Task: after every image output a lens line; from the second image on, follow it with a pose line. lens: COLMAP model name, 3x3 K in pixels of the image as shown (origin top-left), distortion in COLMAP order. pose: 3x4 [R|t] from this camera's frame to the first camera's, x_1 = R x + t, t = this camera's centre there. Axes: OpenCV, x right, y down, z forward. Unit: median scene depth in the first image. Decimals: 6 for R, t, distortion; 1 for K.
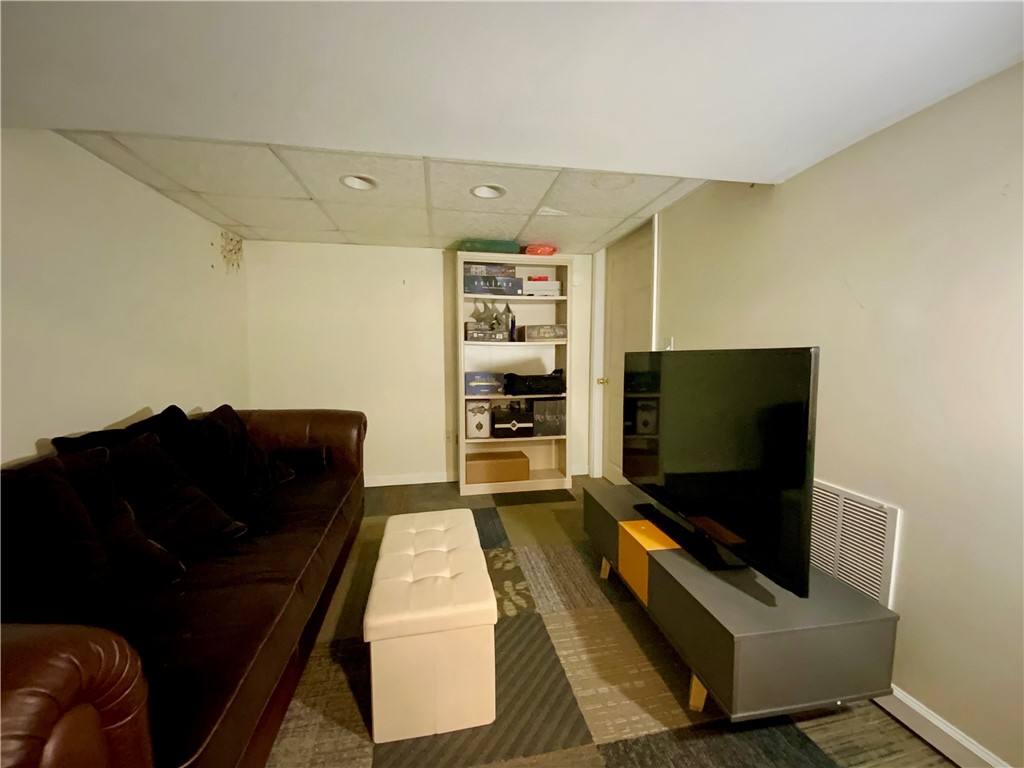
lens RADIAL K [[419.2, 0, 516.1], [0, 419.2, 385.3], [0, 0, 1]] dist [0.010957, -0.001268]
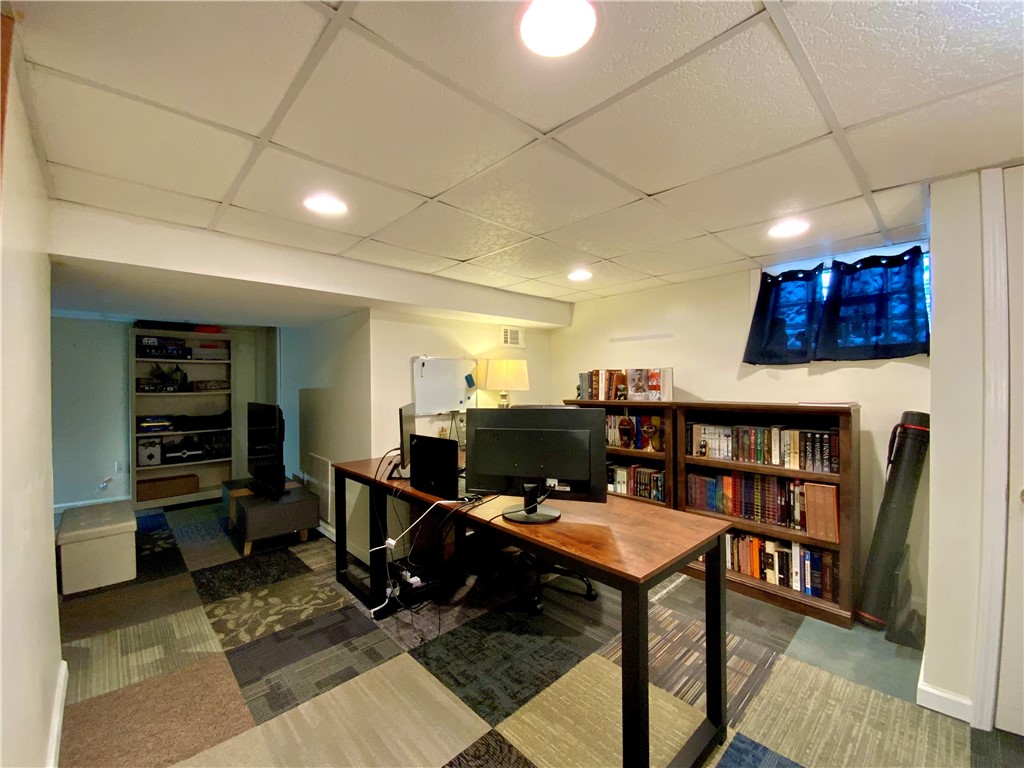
lens RADIAL K [[419.2, 0, 507.8], [0, 419.2, 385.2], [0, 0, 1]] dist [0.010957, -0.001268]
pose [[0.846375, -0.004631, 0.532568, 0.158596], [0.045711, 0.996904, -0.063977, 0.010045], [-0.530623, 0.078493, 0.843966, -0.747737]]
